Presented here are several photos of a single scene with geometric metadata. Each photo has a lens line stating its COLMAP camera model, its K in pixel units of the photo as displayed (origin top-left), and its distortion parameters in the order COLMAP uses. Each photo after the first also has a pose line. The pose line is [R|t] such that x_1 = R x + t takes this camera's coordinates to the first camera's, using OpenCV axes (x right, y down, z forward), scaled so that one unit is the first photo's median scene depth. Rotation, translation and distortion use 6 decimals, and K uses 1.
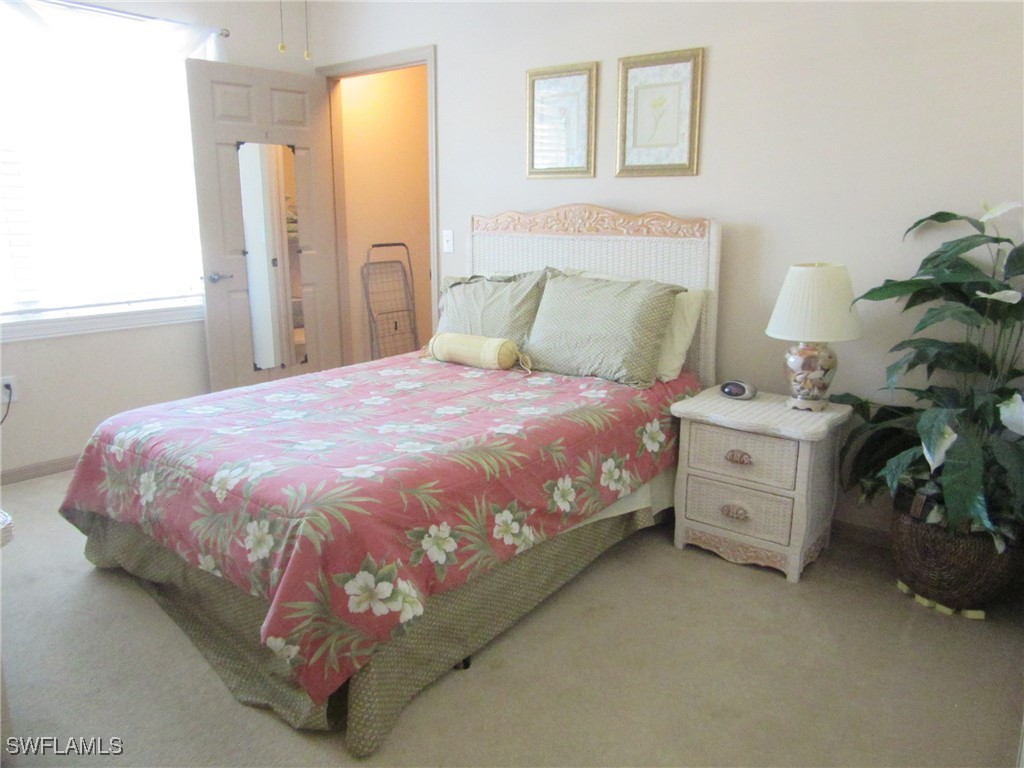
lens RADIAL K [[764.2, 0, 512.0], [0, 764.2, 384.0], [0, 0, 1]] dist [-0.050617, 0.043268]
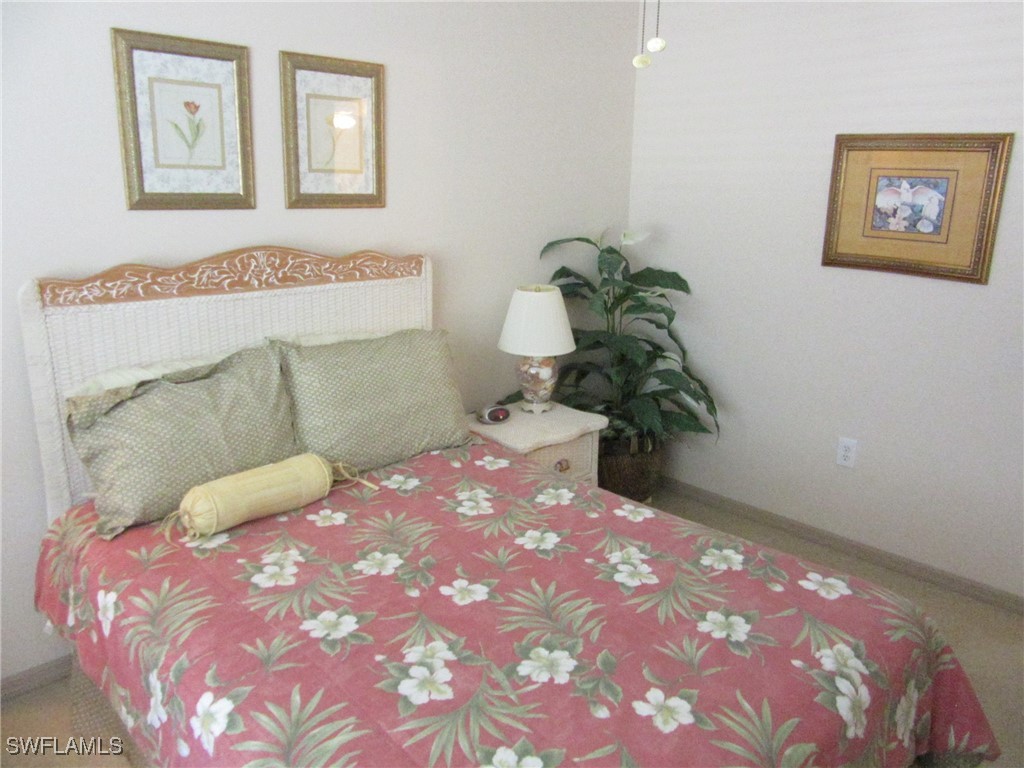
lens RADIAL K [[759.3, 0, 512.0], [0, 759.3, 384.0], [0, 0, 1]] dist [-0.034932, 0.003843]
pose [[0.125820, -0.247668, 0.960640, -0.632595], [0.212289, 0.952627, 0.217797, -0.232322], [-0.969073, 0.176530, 0.172437, 0.716794]]
